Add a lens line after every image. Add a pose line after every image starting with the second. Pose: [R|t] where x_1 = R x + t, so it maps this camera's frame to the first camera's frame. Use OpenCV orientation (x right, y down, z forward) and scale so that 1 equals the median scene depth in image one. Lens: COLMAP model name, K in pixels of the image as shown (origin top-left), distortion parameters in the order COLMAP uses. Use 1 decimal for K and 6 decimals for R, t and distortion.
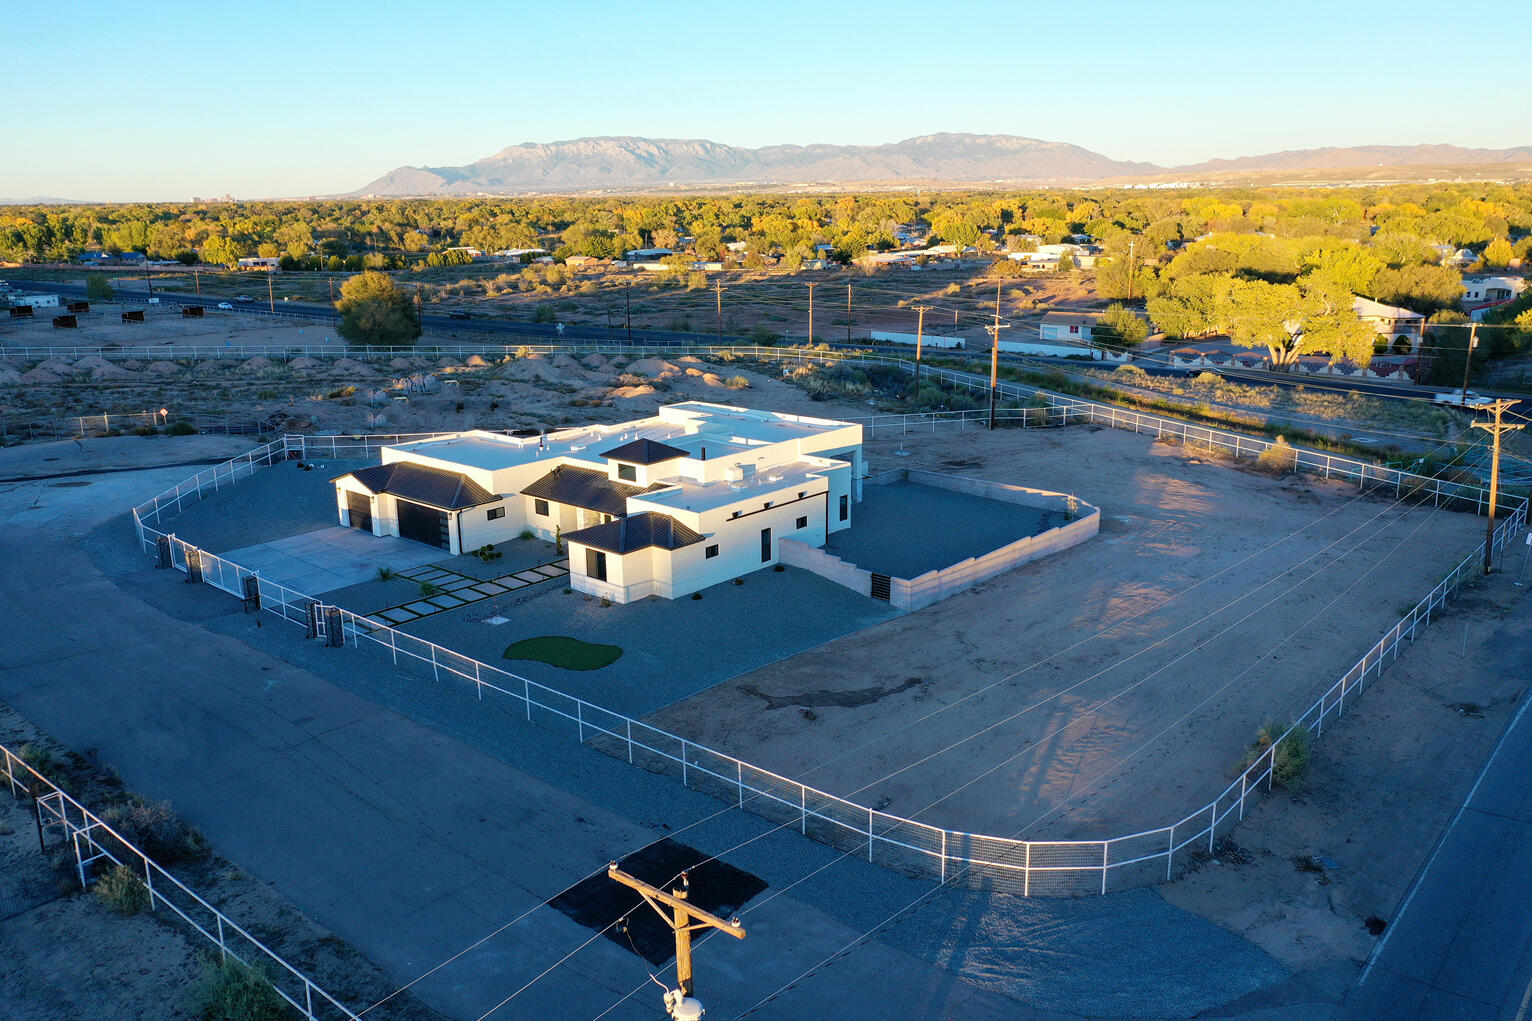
lens RADIAL K [[1207.9, 0, 766.0], [0, 1207.9, 510.5], [0, 0, 1]] dist [0.004735, 0.000514]
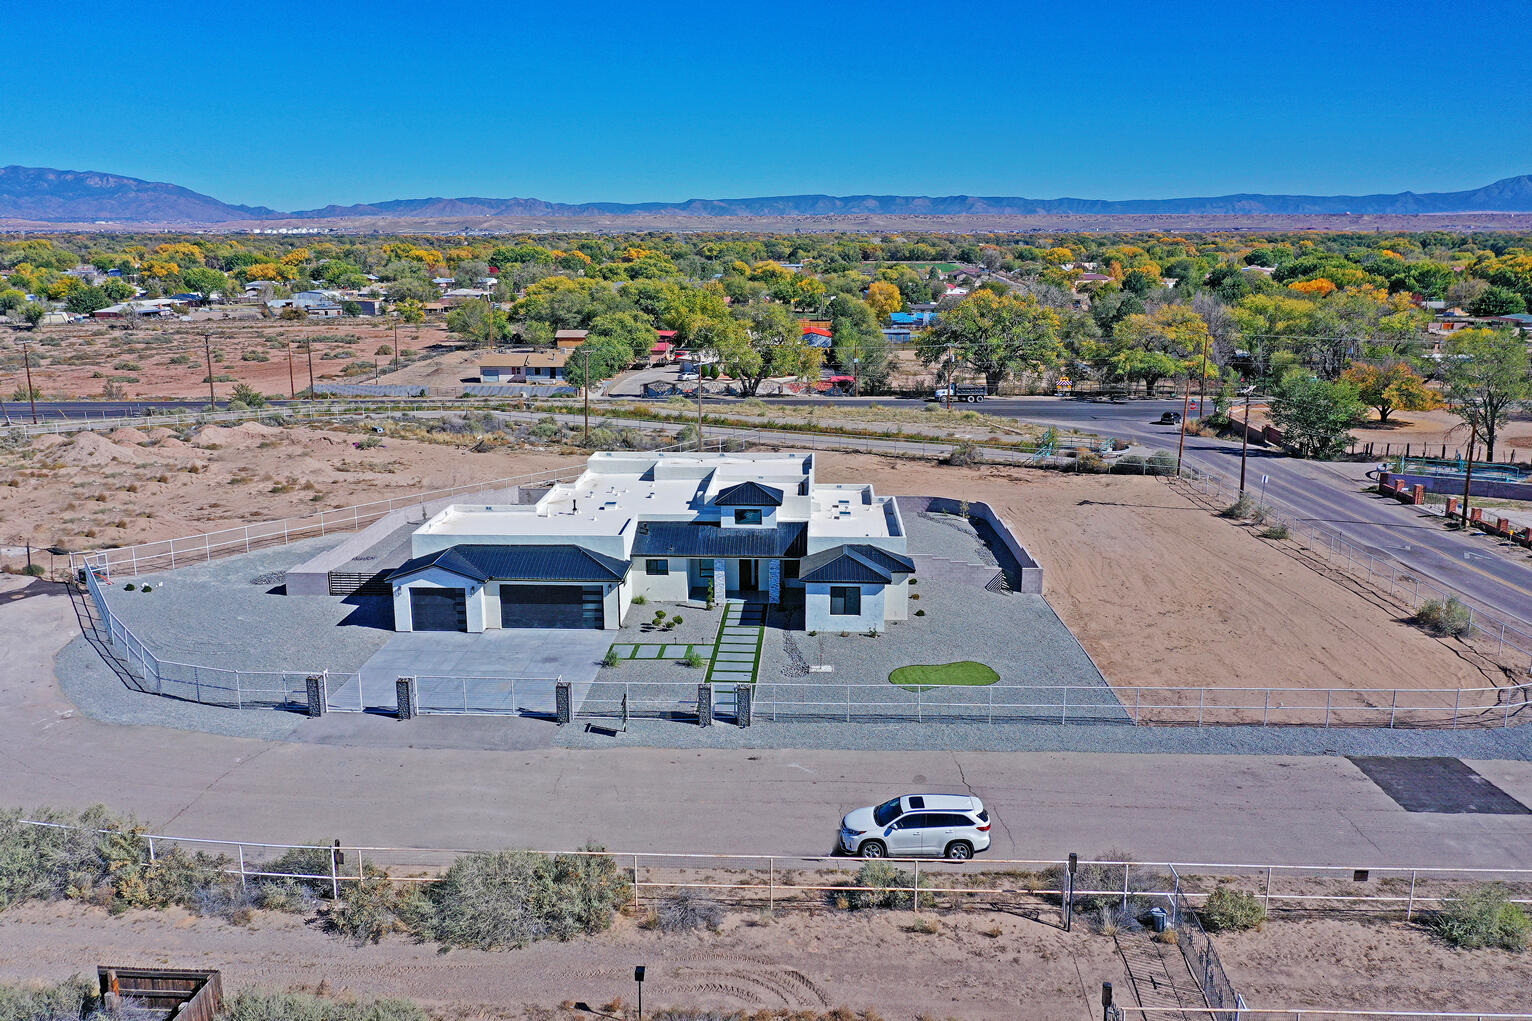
lens RADIAL K [[1207.9, 0, 766.0], [0, 1207.9, 510.5], [0, 0, 1]] dist [0.004735, 0.000514]
pose [[0.777686, -0.127902, 0.615505, -0.745737], [0.149804, 0.988584, 0.016151, -0.052418], [-0.610544, 0.079645, 0.787968, 0.210151]]
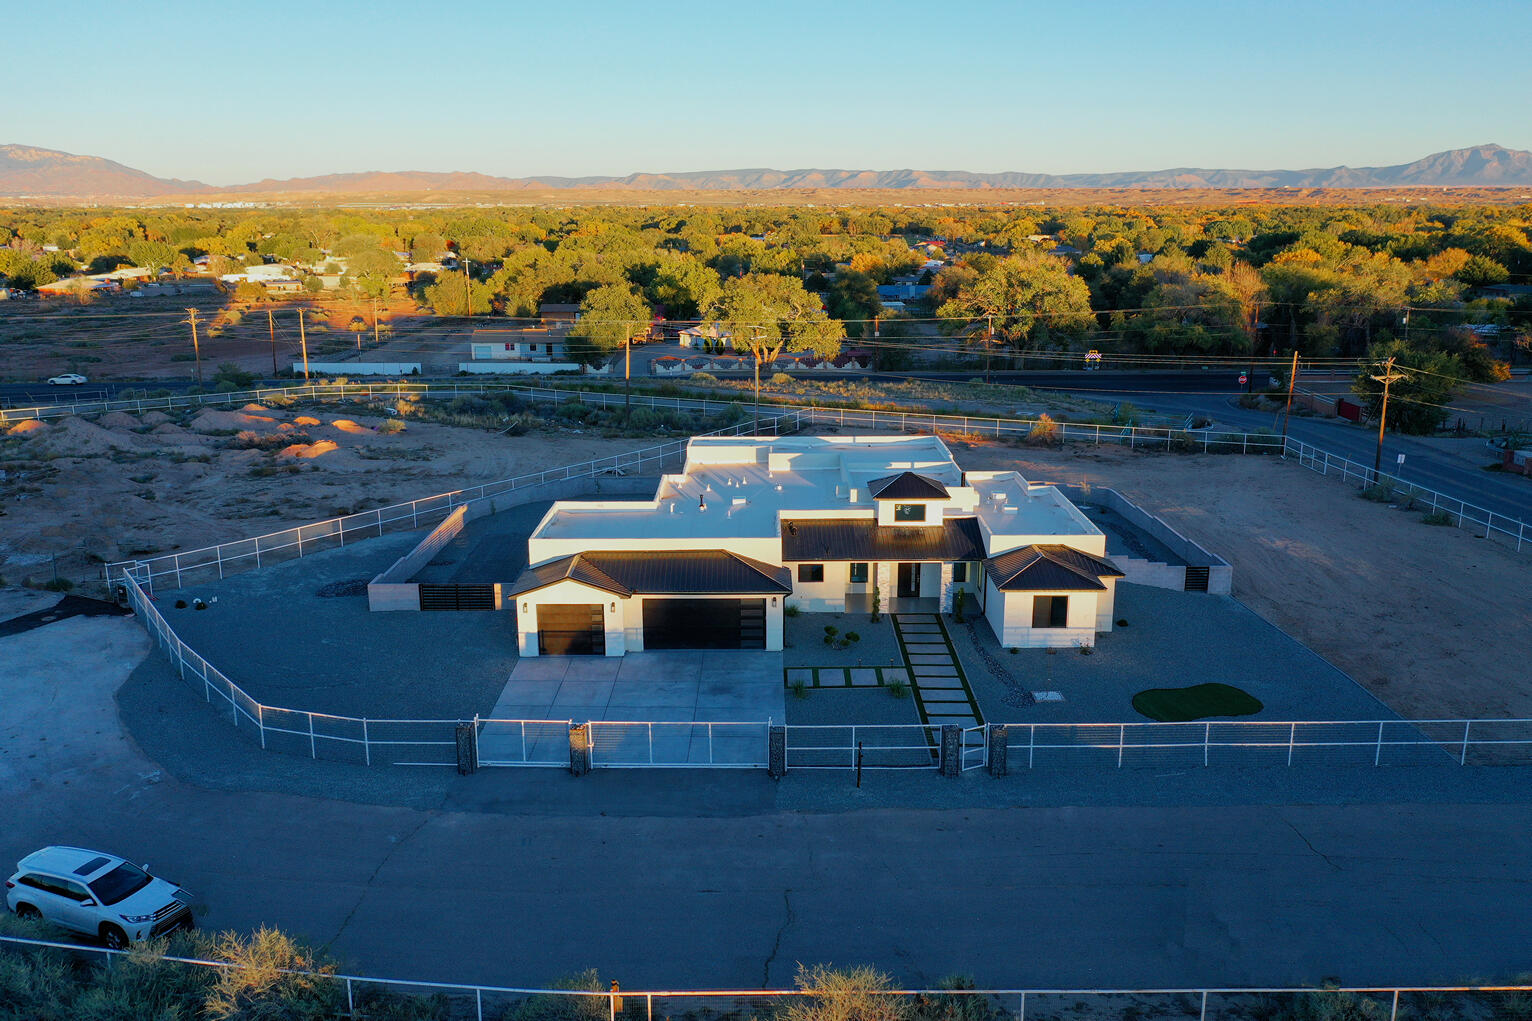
lens RADIAL K [[1207.9, 0, 766.0], [0, 1207.9, 510.5], [0, 0, 1]] dist [0.004735, 0.000514]
pose [[0.749036, -0.149396, 0.645466, -0.778547], [0.159907, 0.986208, 0.042696, -0.089512], [-0.642943, 0.071234, 0.762594, 0.421997]]
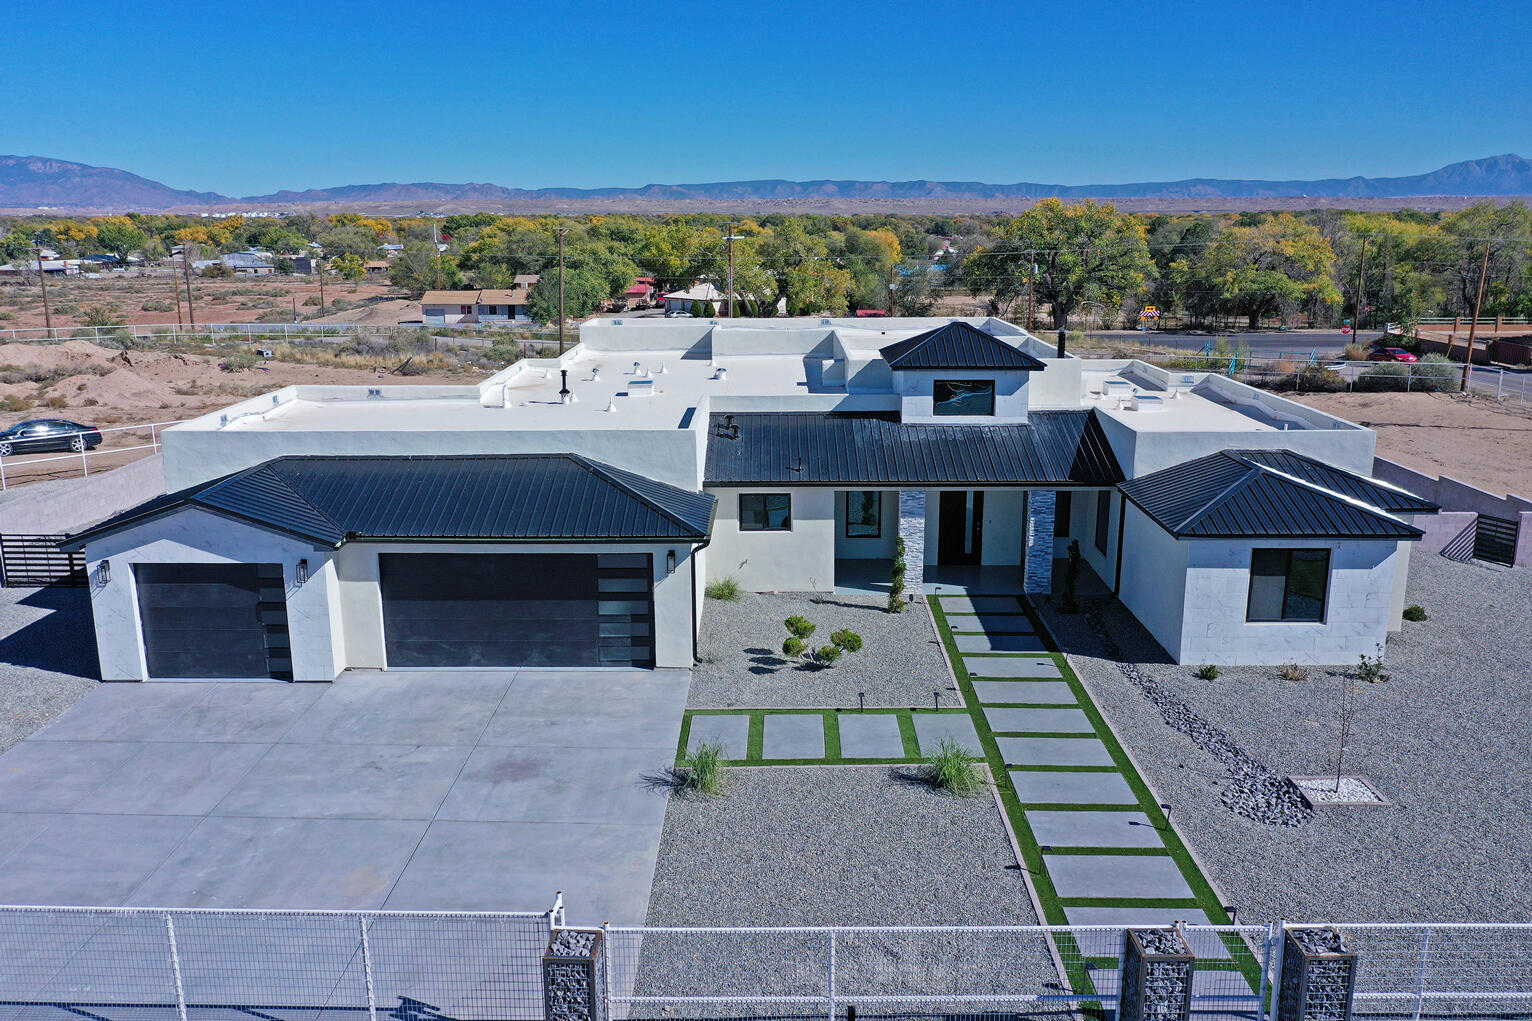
lens RADIAL K [[1207.9, 0, 766.0], [0, 1207.9, 510.5], [0, 0, 1]] dist [0.004735, 0.000514]
pose [[0.756614, -0.142024, 0.638251, -0.473271], [0.158198, 0.986887, 0.032067, -0.016948], [-0.634436, 0.076707, 0.769160, 0.737435]]
